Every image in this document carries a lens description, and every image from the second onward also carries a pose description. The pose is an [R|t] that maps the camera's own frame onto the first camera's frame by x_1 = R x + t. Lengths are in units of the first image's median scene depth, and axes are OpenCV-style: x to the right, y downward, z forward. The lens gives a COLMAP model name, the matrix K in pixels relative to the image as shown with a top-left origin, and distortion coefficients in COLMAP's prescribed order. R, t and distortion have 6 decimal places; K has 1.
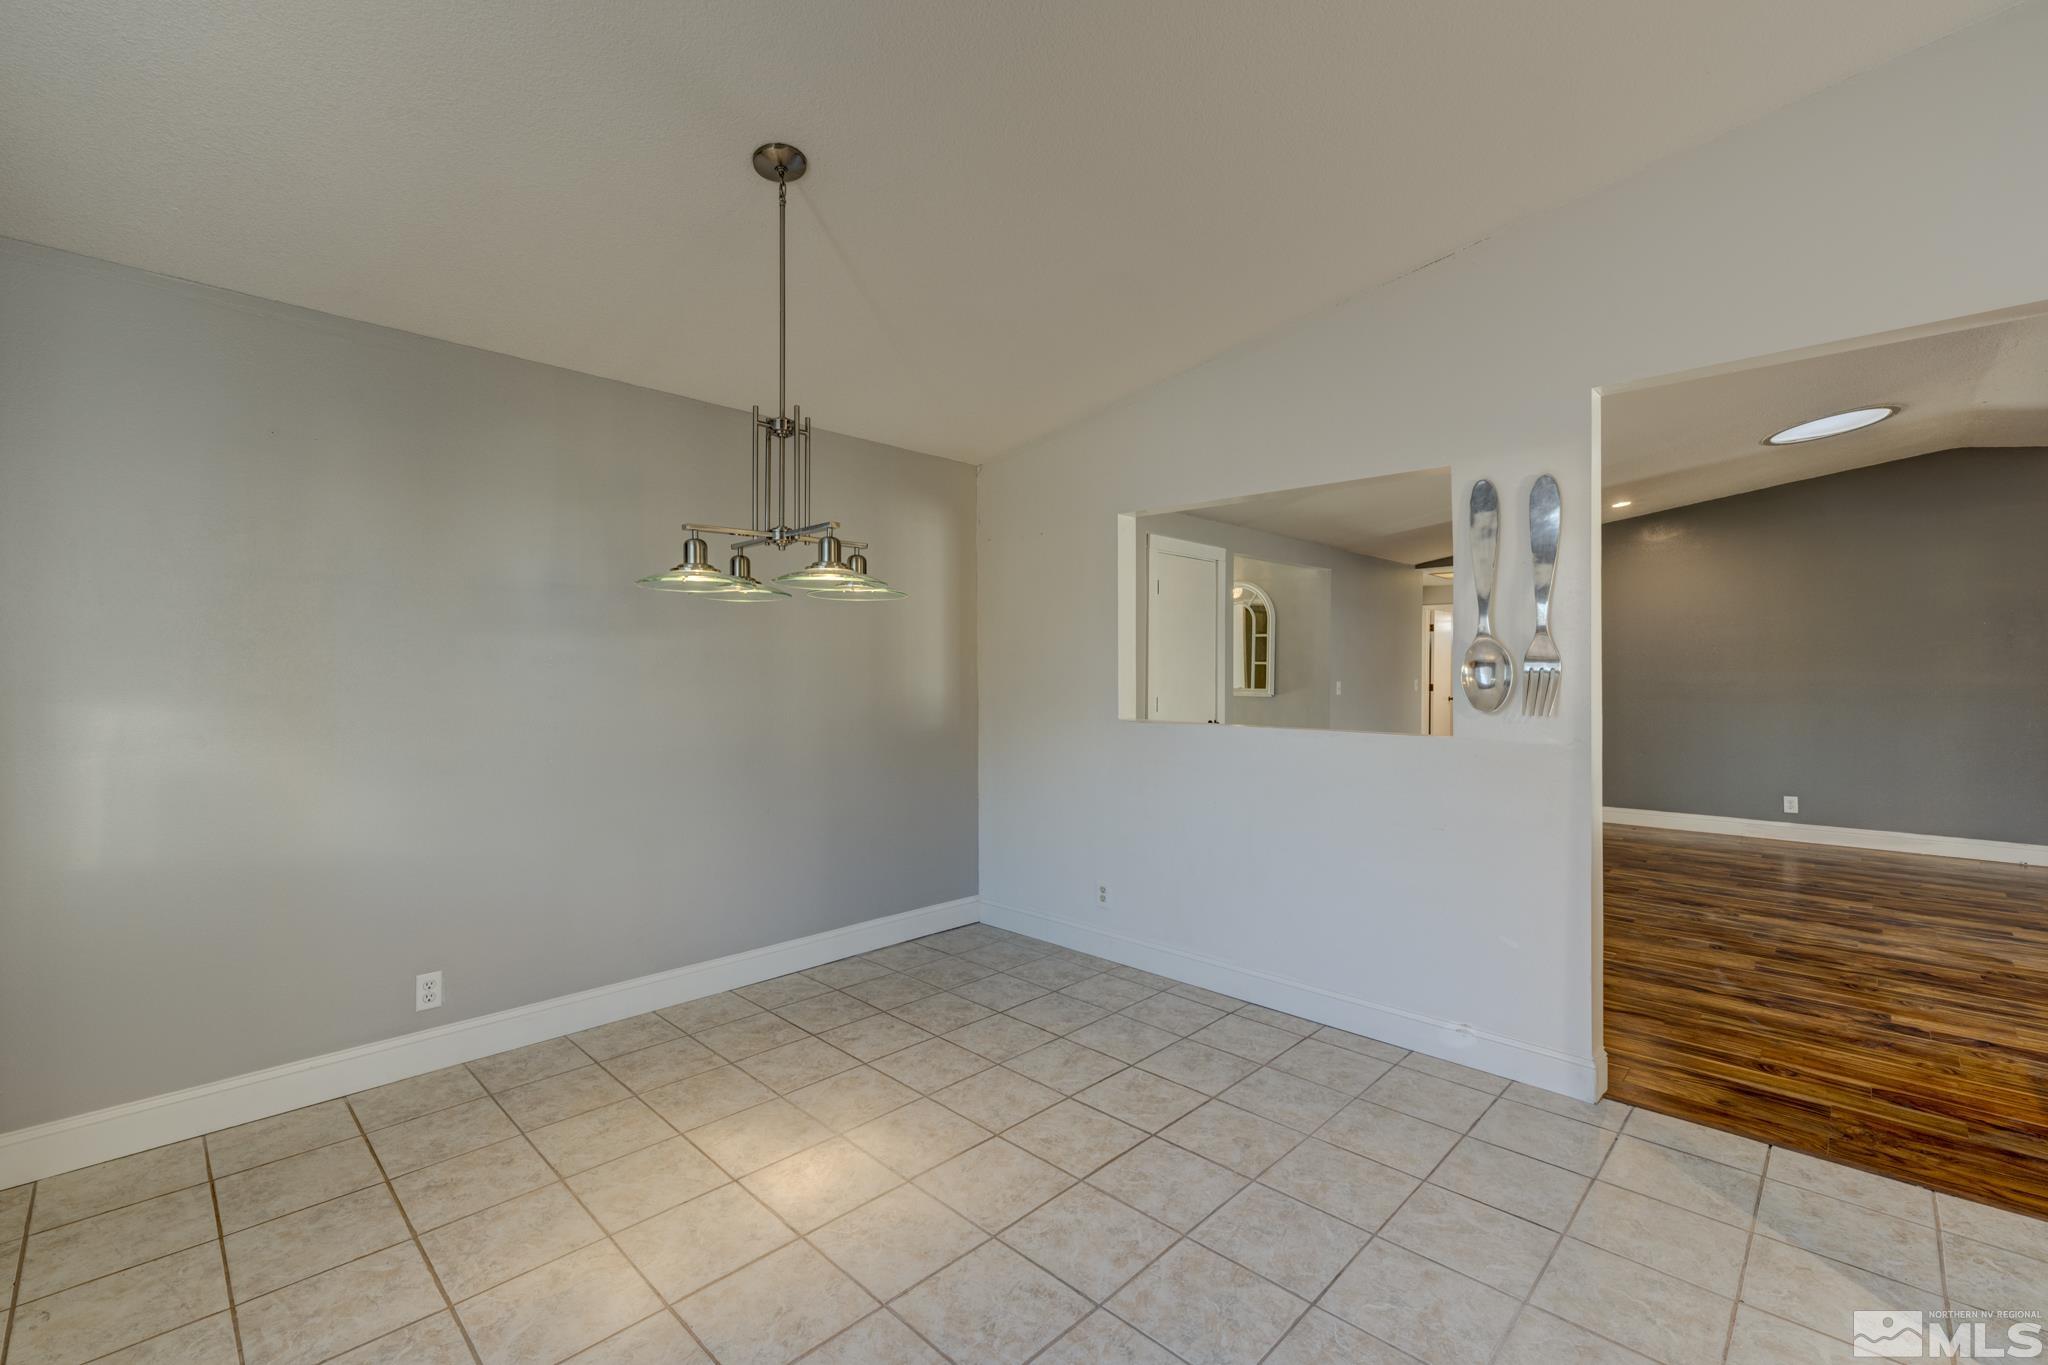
lens RADIAL K [[915.8, 0, 1037.1], [0, 915.8, 680.0], [0, 0, 1]] dist [0.001169, -0.000024]
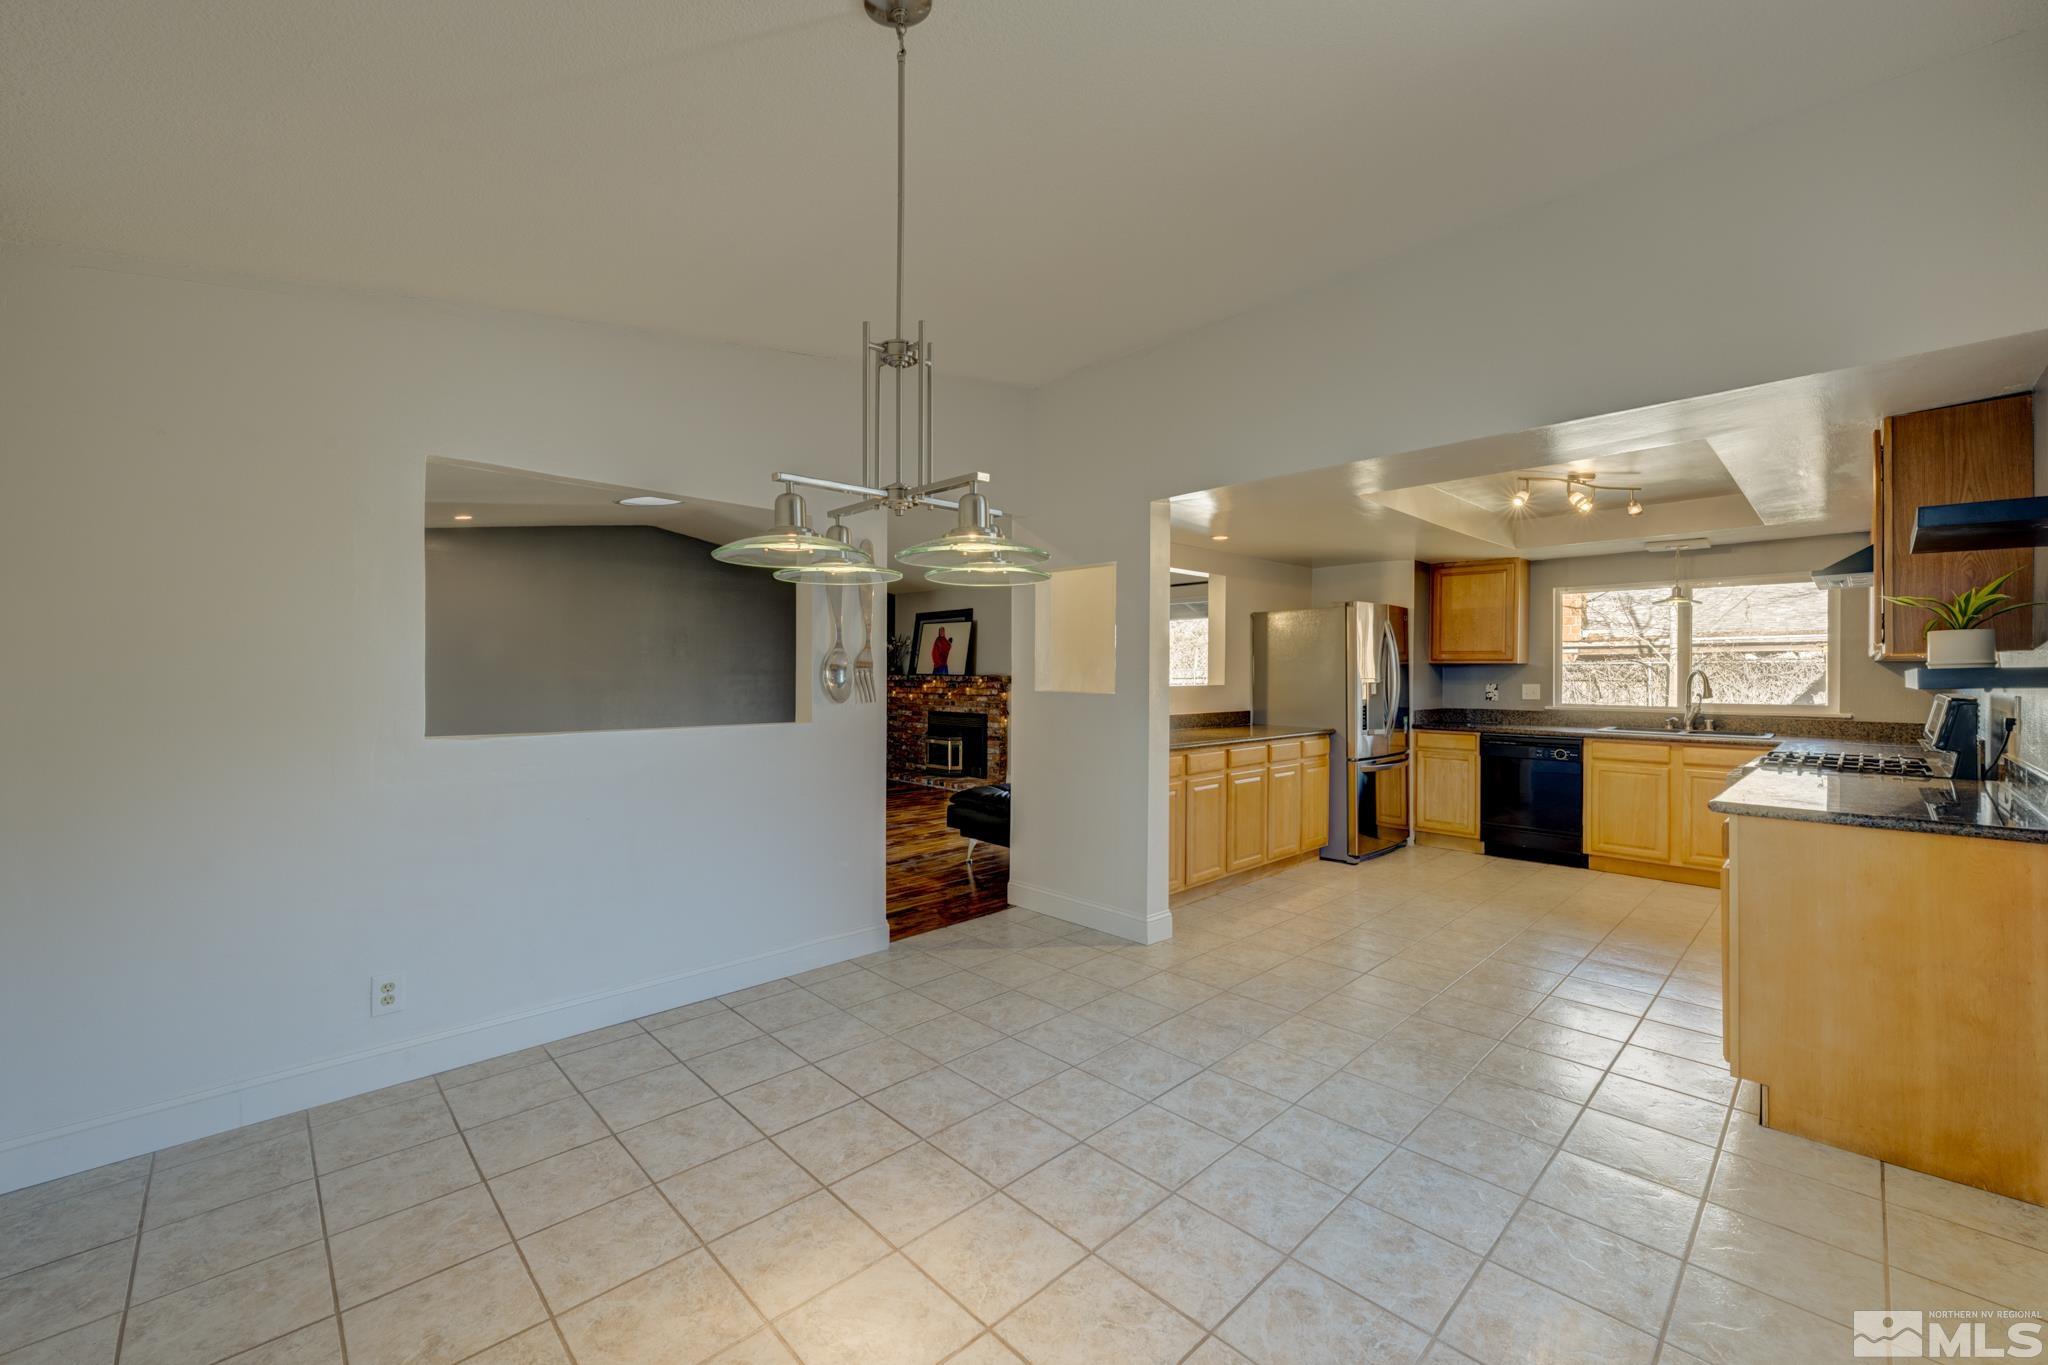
lens RADIAL K [[808.3, 0, 1044.6], [0, 808.3, 673.8], [0, 0, 1]] dist [0.000655, -0.000186]
pose [[0.011093, -0.002790, 0.999935, -0.847289], [0.006953, 0.999972, 0.002713, -0.013836], [-0.999914, 0.006922, 0.011112, 0.773646]]
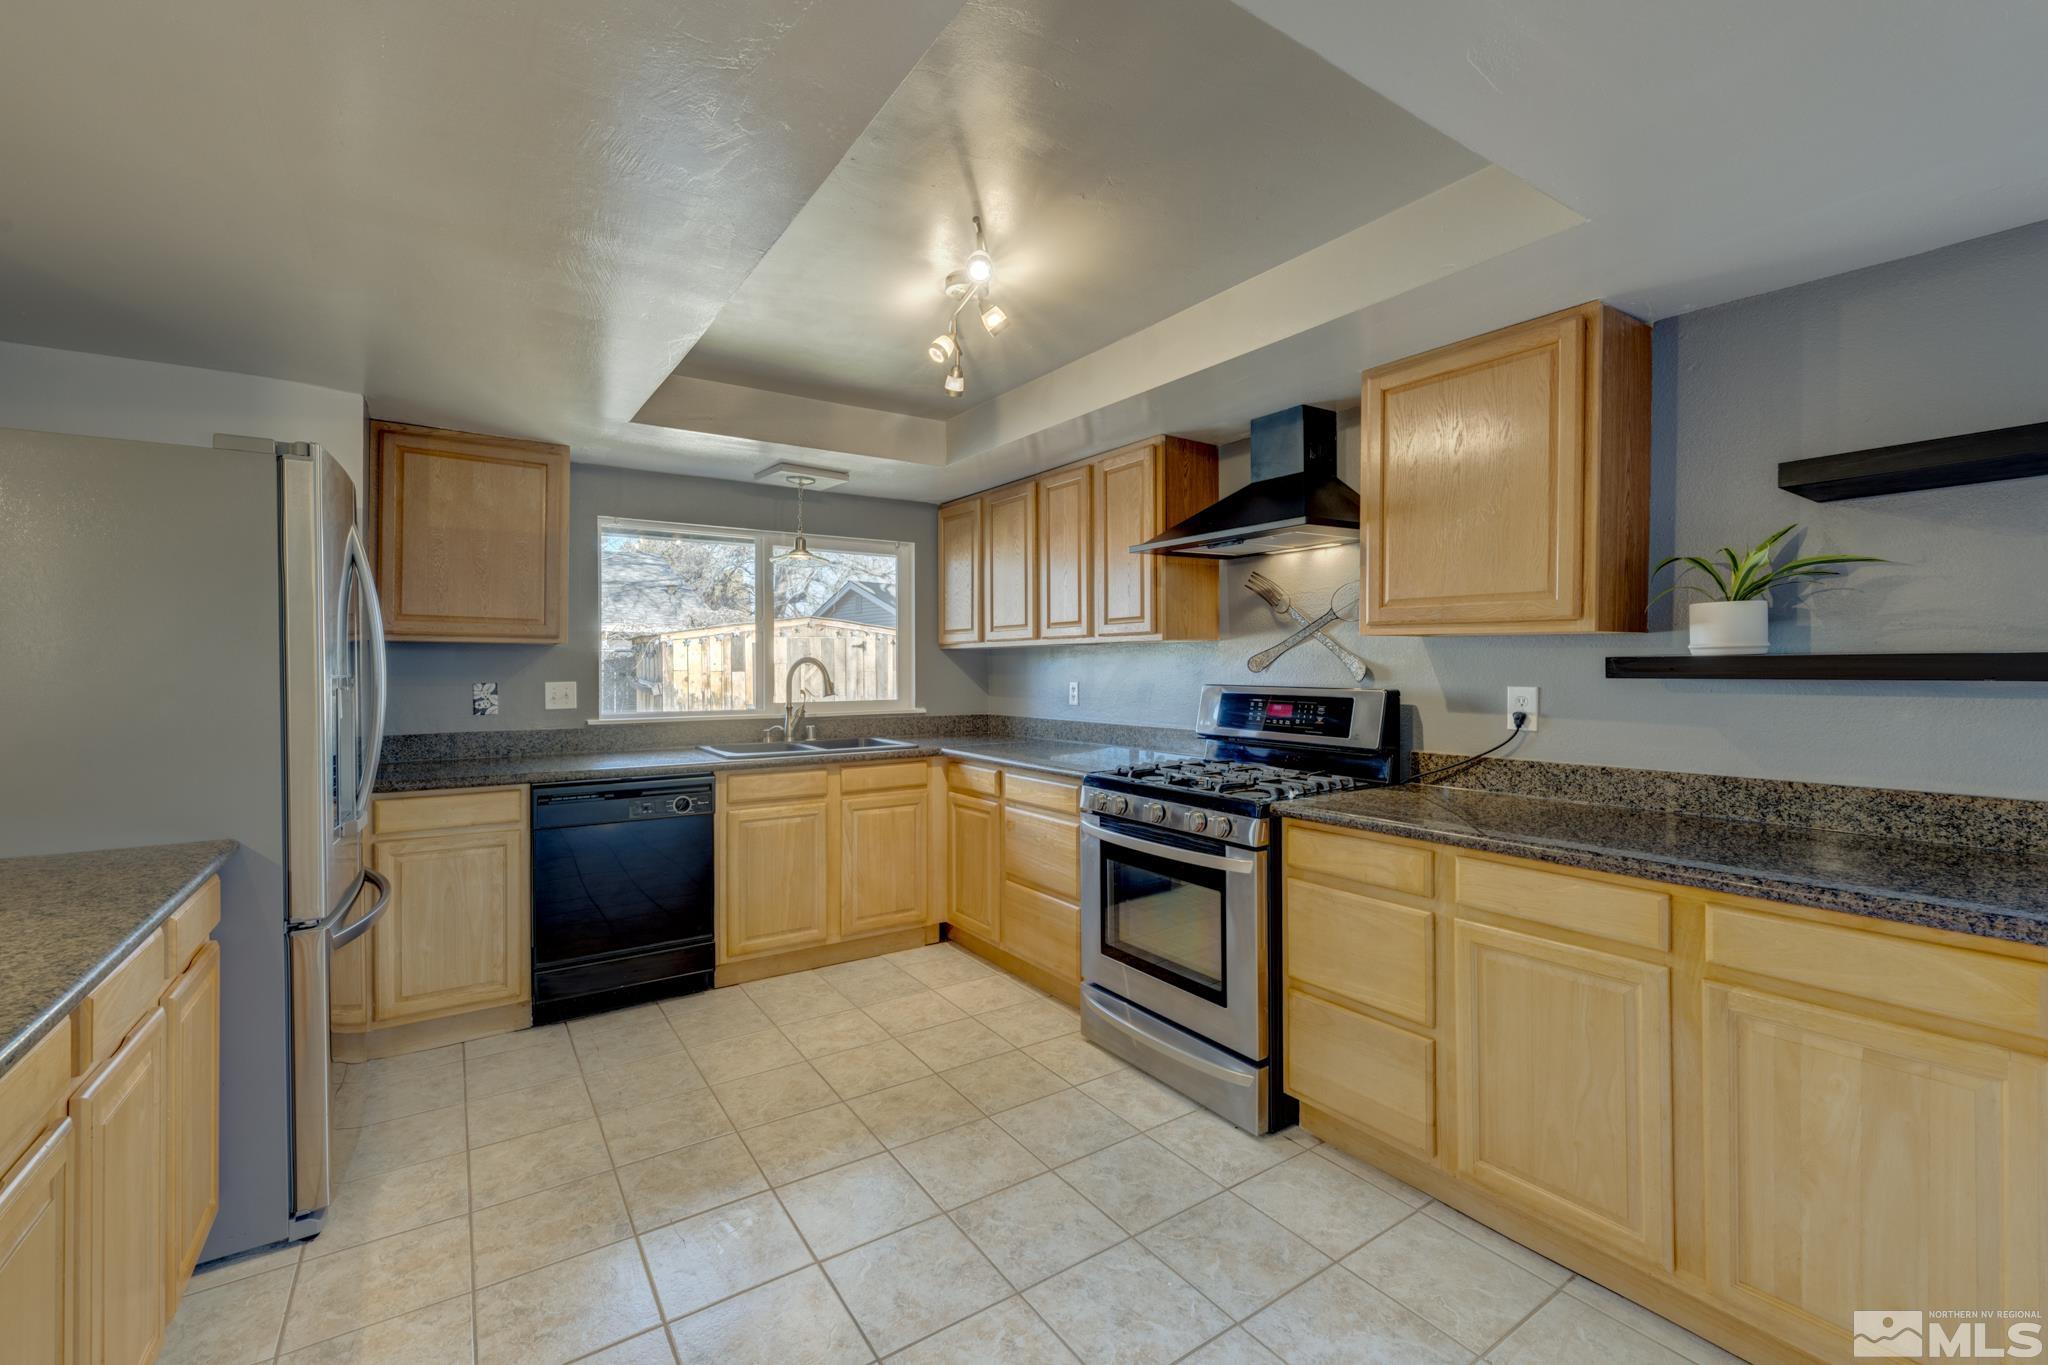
lens RADIAL K [[869.9, 0, 1058.7], [0, 869.9, 668.1], [0, 0, 1]] dist [-0.001410, 0.000034]
pose [[-0.978211, -0.001389, 0.207607, 0.637636], [0.001231, 0.999921, 0.012491, -0.005253], [-0.207608, 0.012474, -0.978133, 0.568177]]
